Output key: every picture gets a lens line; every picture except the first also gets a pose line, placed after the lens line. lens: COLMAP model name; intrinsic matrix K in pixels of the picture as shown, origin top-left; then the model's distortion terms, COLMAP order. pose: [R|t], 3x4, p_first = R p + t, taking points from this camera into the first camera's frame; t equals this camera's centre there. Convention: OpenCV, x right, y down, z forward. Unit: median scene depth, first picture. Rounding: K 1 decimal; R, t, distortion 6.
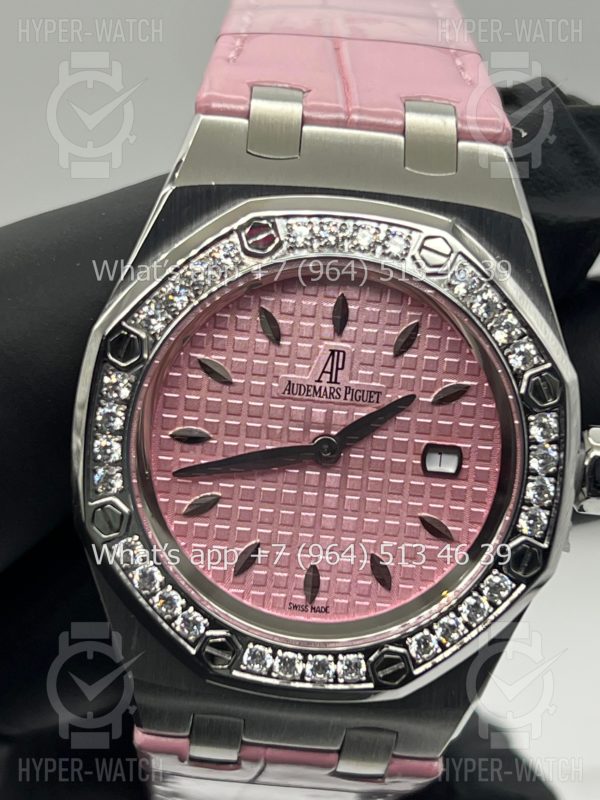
lens RADIAL K [[1874.8, 0, 300.0], [0, 1874.8, 400.0], [0, 0, 1]] dist [0.296519, -0.152028]
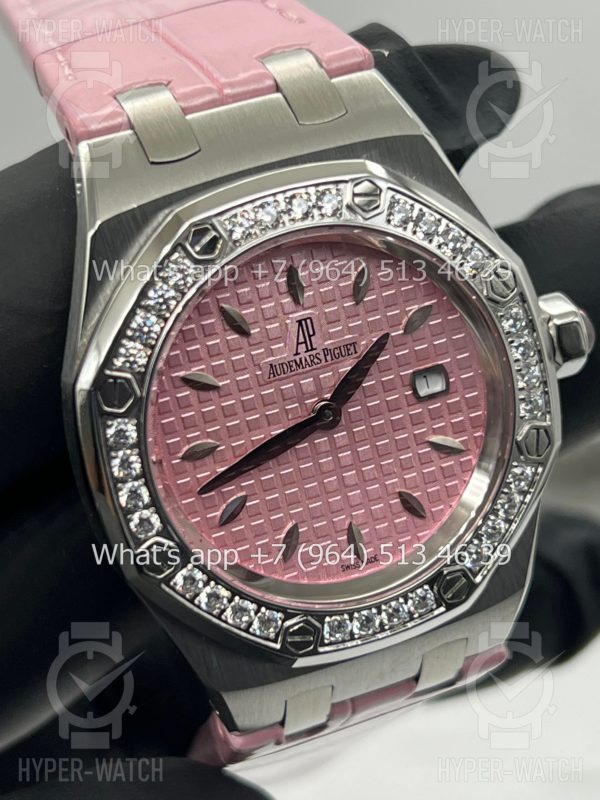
lens RADIAL K [[1874.8, 0, 300.0], [0, 1874.8, 400.0], [0, 0, 1]] dist [0.296519, -0.152028]
pose [[0.909476, -0.364544, 0.199902, -0.199827], [0.345401, 0.930126, 0.124753, -0.112713], [-0.231412, -0.044413, 0.971842, 0.015591]]
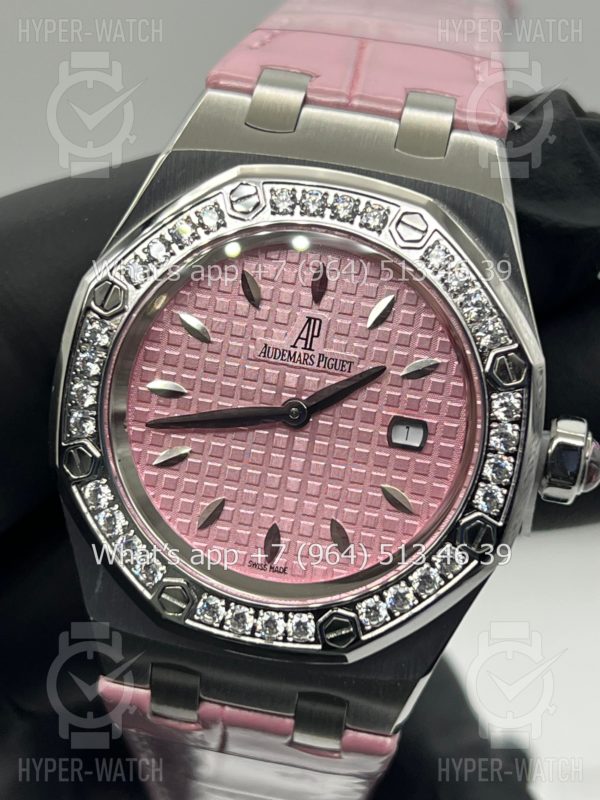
lens RADIAL K [[1874.8, 0, 300.0], [0, 1874.8, 400.0], [0, 0, 1]] dist [0.296519, -0.152028]
pose [[0.989951, 0.078194, -0.117826, 0.137298], [-0.086773, 0.993799, -0.069528, 0.090615], [0.111659, 0.079053, 0.990597, -0.019741]]
